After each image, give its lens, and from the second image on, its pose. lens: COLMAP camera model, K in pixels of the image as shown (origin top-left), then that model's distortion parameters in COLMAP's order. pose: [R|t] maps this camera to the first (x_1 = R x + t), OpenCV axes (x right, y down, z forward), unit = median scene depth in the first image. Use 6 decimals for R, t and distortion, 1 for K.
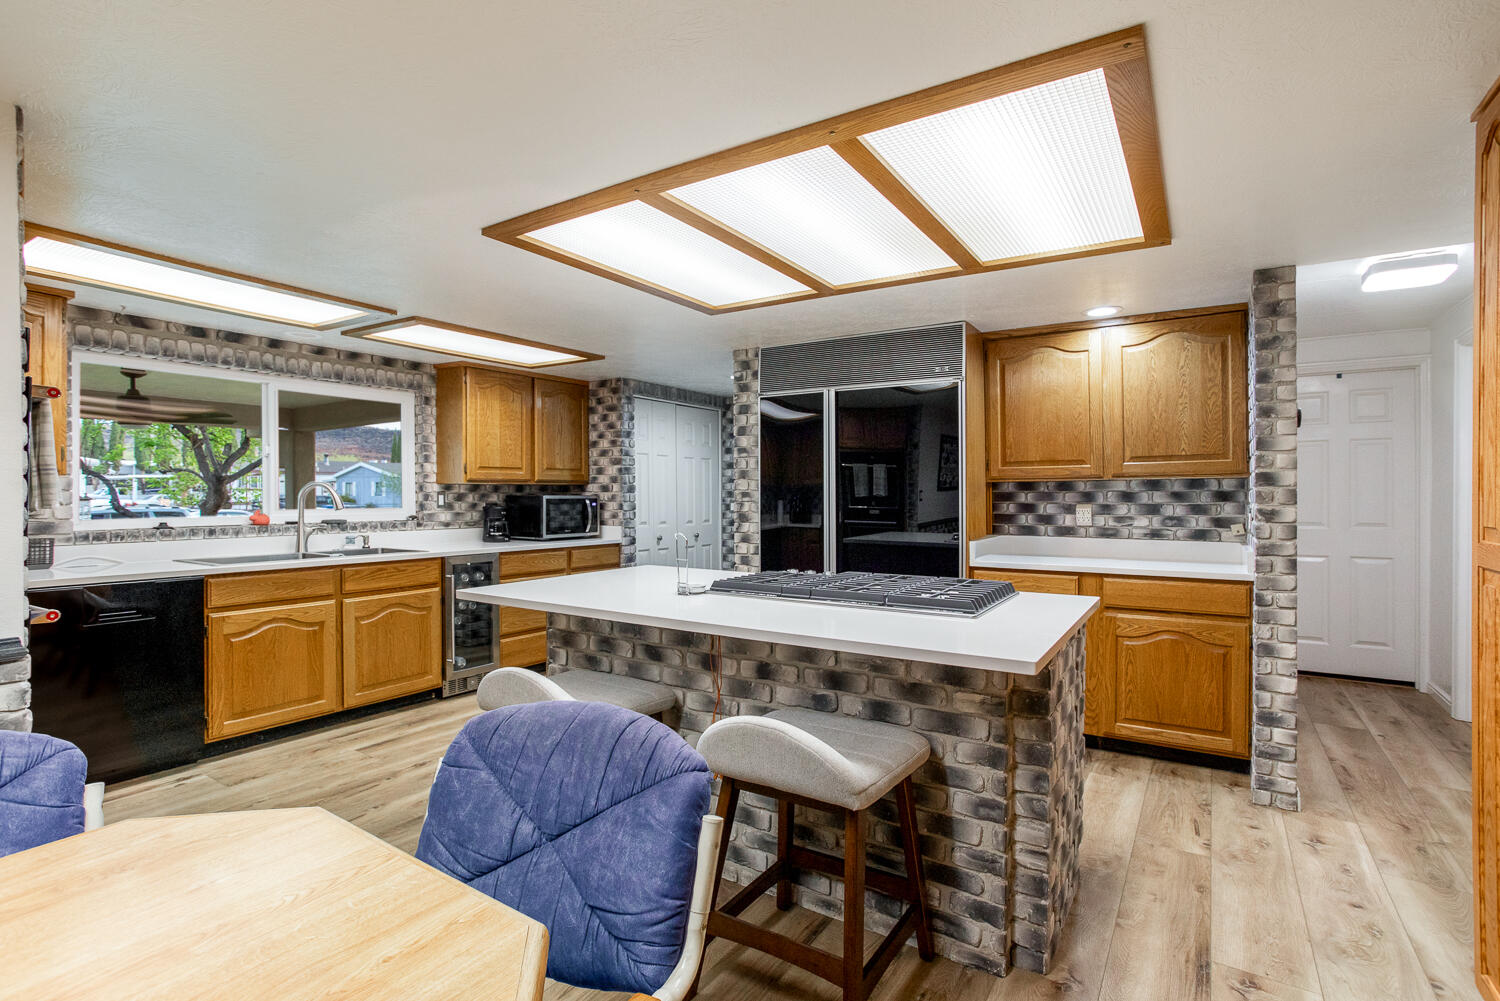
lens RADIAL K [[724.3, 0, 737.0], [0, 724.3, 496.6], [0, 0, 1]] dist [-0.026480, 0.006209]
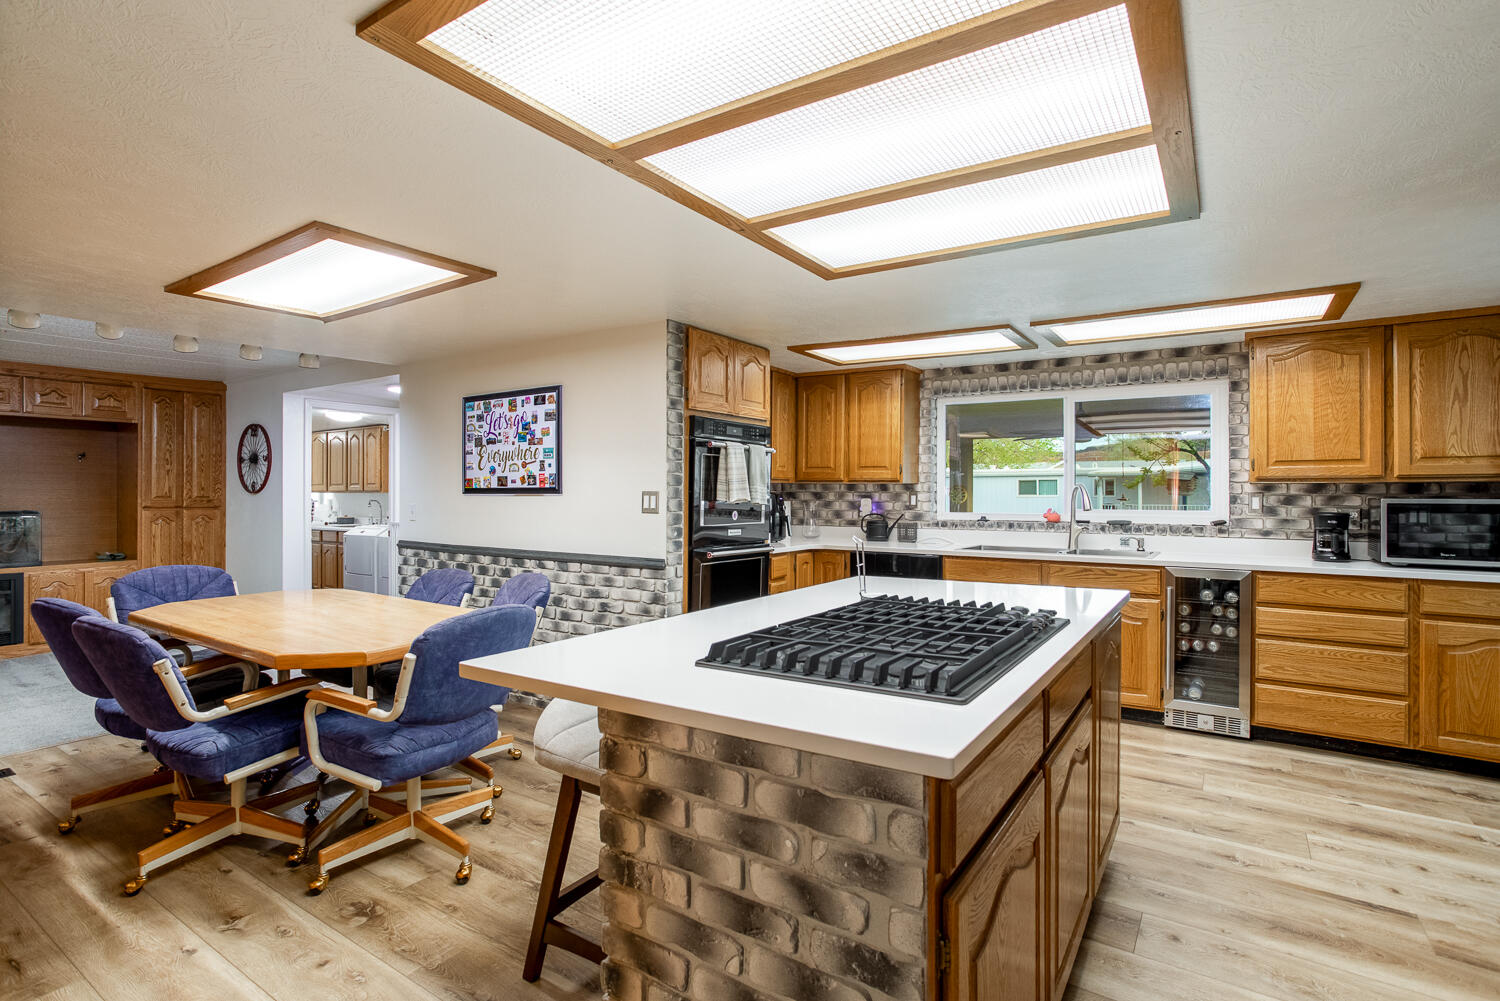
lens RADIAL K [[724.3, 0, 747.9], [0, 724.3, 488.2], [0, 0, 1]] dist [-0.026480, 0.006209]
pose [[-0.007146, -0.008135, -0.999941, 0.471179], [-0.006261, 0.999948, -0.008091, -0.002057], [0.999955, 0.006203, -0.007197, 0.486138]]
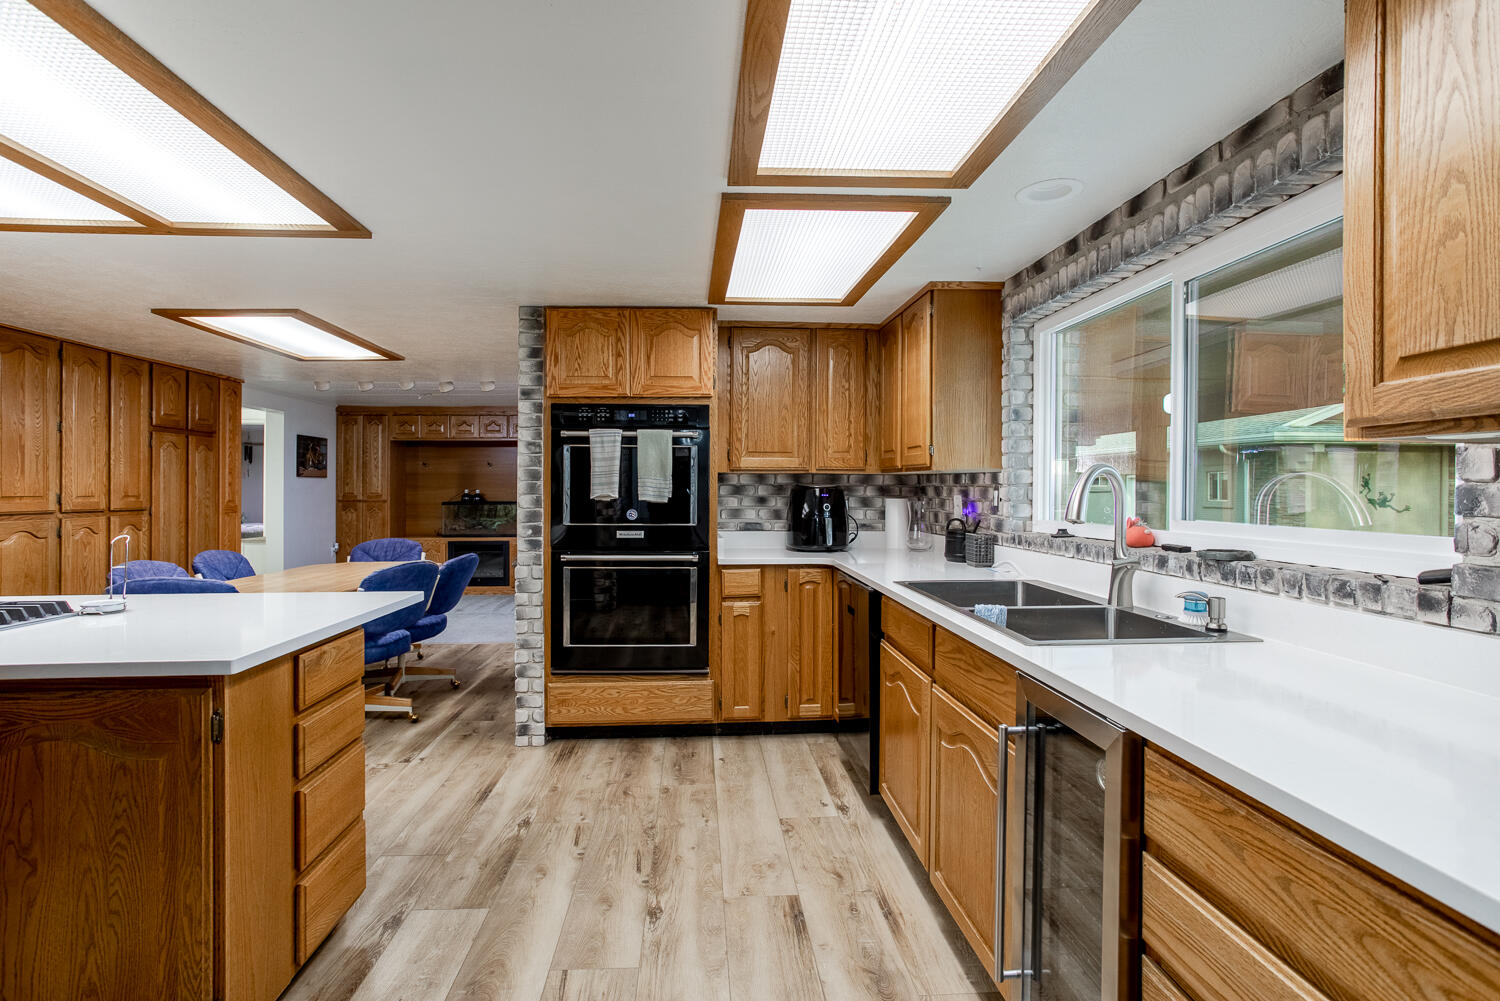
lens RADIAL K [[724.3, 0, 719.2], [0, 724.3, 486.4], [0, 0, 1]] dist [-0.026480, 0.006209]
pose [[-0.800020, -0.002792, -0.599967, -0.078320], [-0.001595, 0.999996, -0.002526, -0.003562], [0.599972, -0.001064, -0.800021, 1.171544]]
